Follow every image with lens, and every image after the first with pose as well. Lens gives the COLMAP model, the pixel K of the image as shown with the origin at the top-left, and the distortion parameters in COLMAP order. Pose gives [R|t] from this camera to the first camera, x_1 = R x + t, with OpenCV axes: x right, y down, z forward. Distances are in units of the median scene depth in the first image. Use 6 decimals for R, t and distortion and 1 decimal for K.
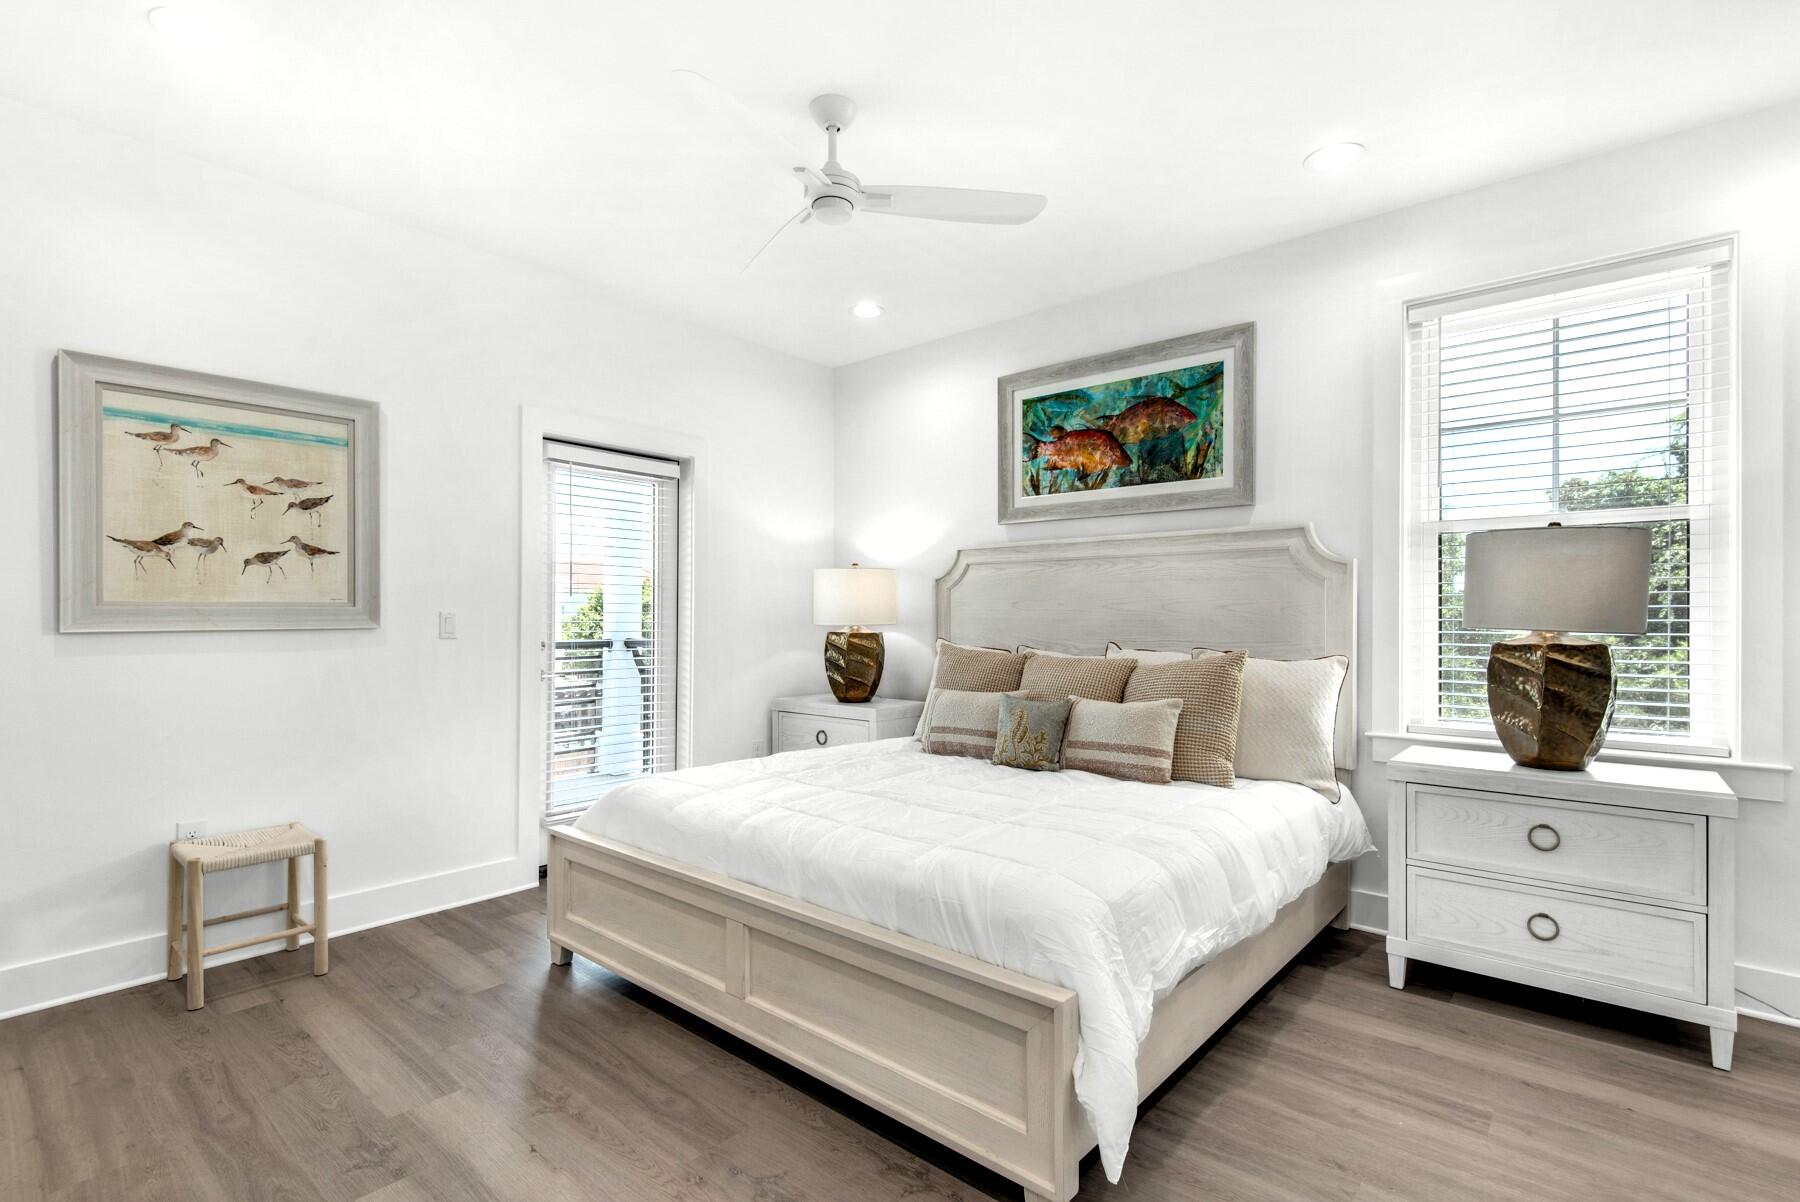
lens RADIAL K [[827.7, 0, 902.5], [0, 827.7, 612.9], [0, 0, 1]] dist [0.005043, -0.001733]
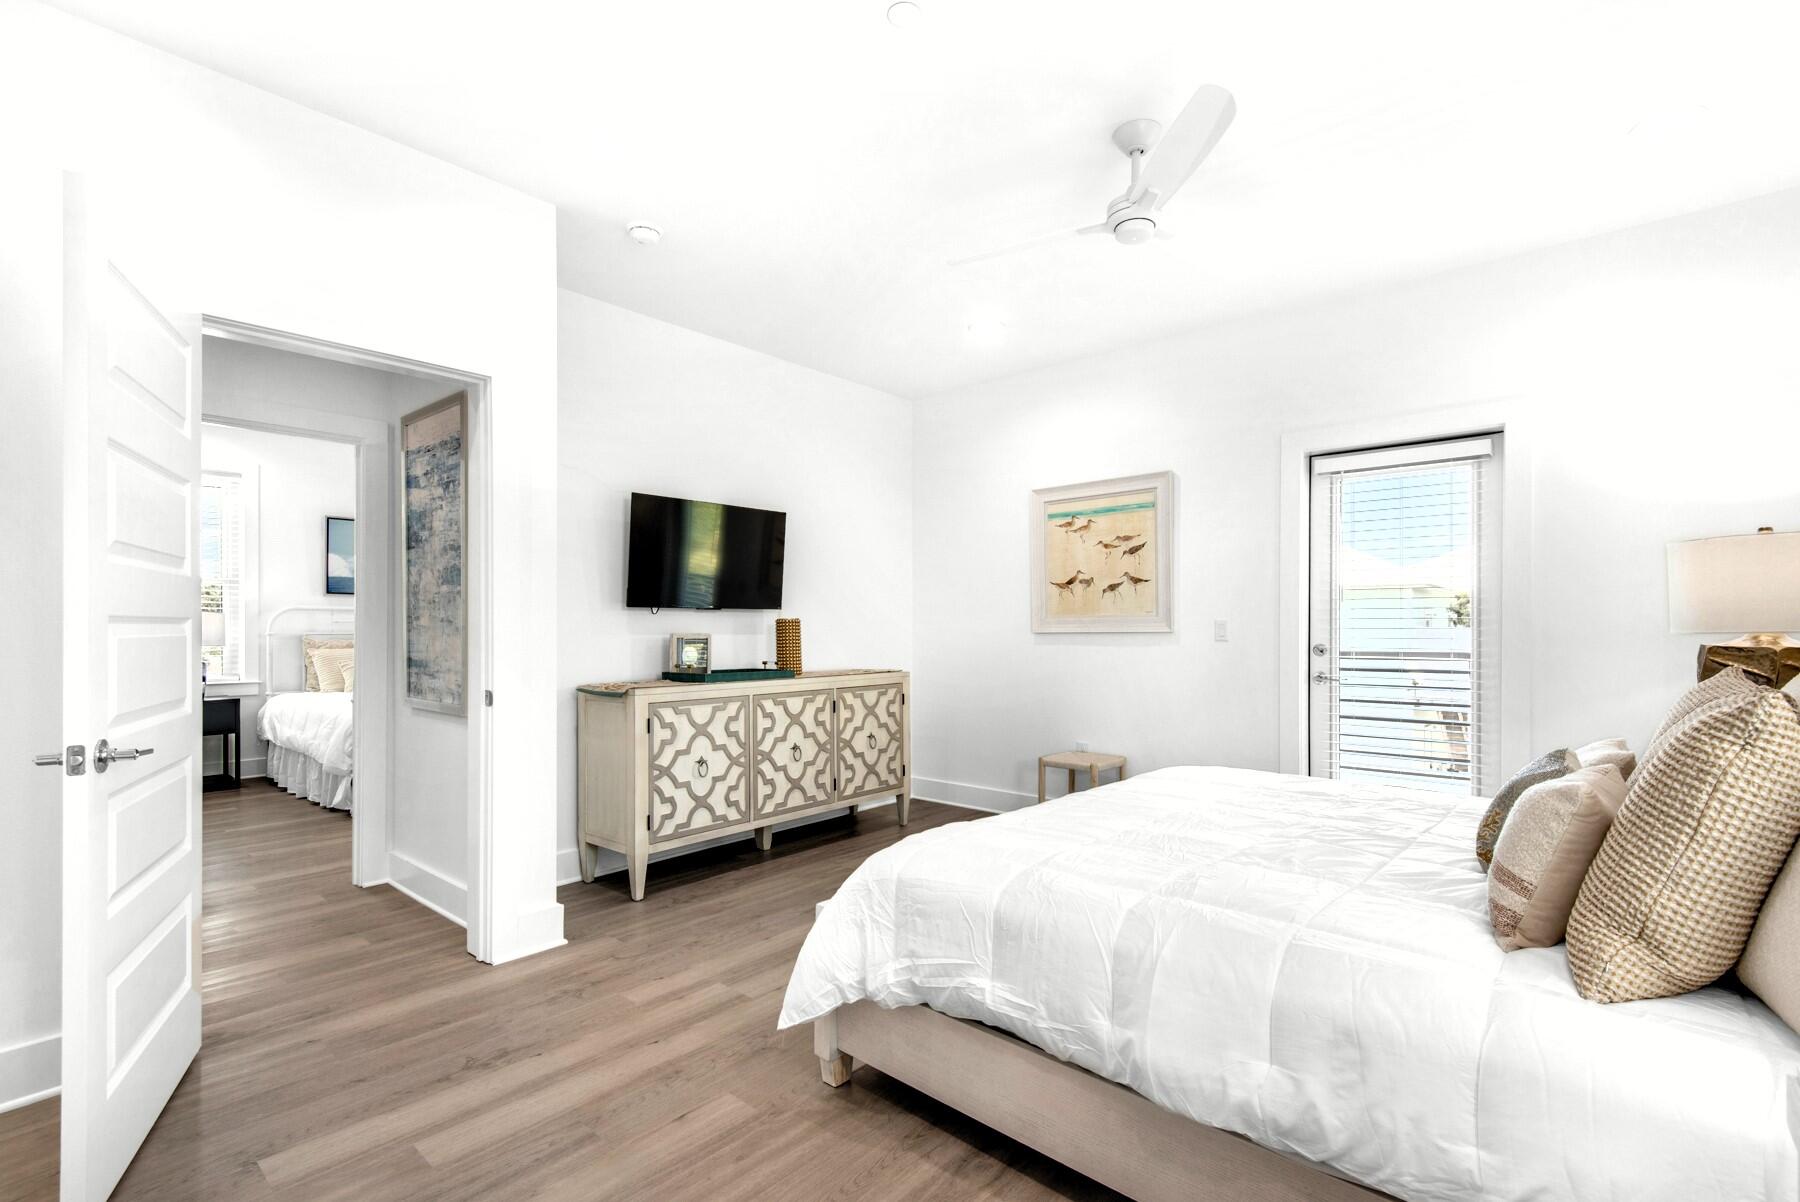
lens RADIAL K [[827.7, 0, 899.9], [0, 827.7, 605.7], [0, 0, 1]] dist [0.005043, -0.001733]
pose [[-0.019607, -0.025259, -0.999489, 0.846333], [0.010810, 0.999617, -0.025474, 0.005408], [0.999749, -0.011304, -0.019326, 0.625600]]
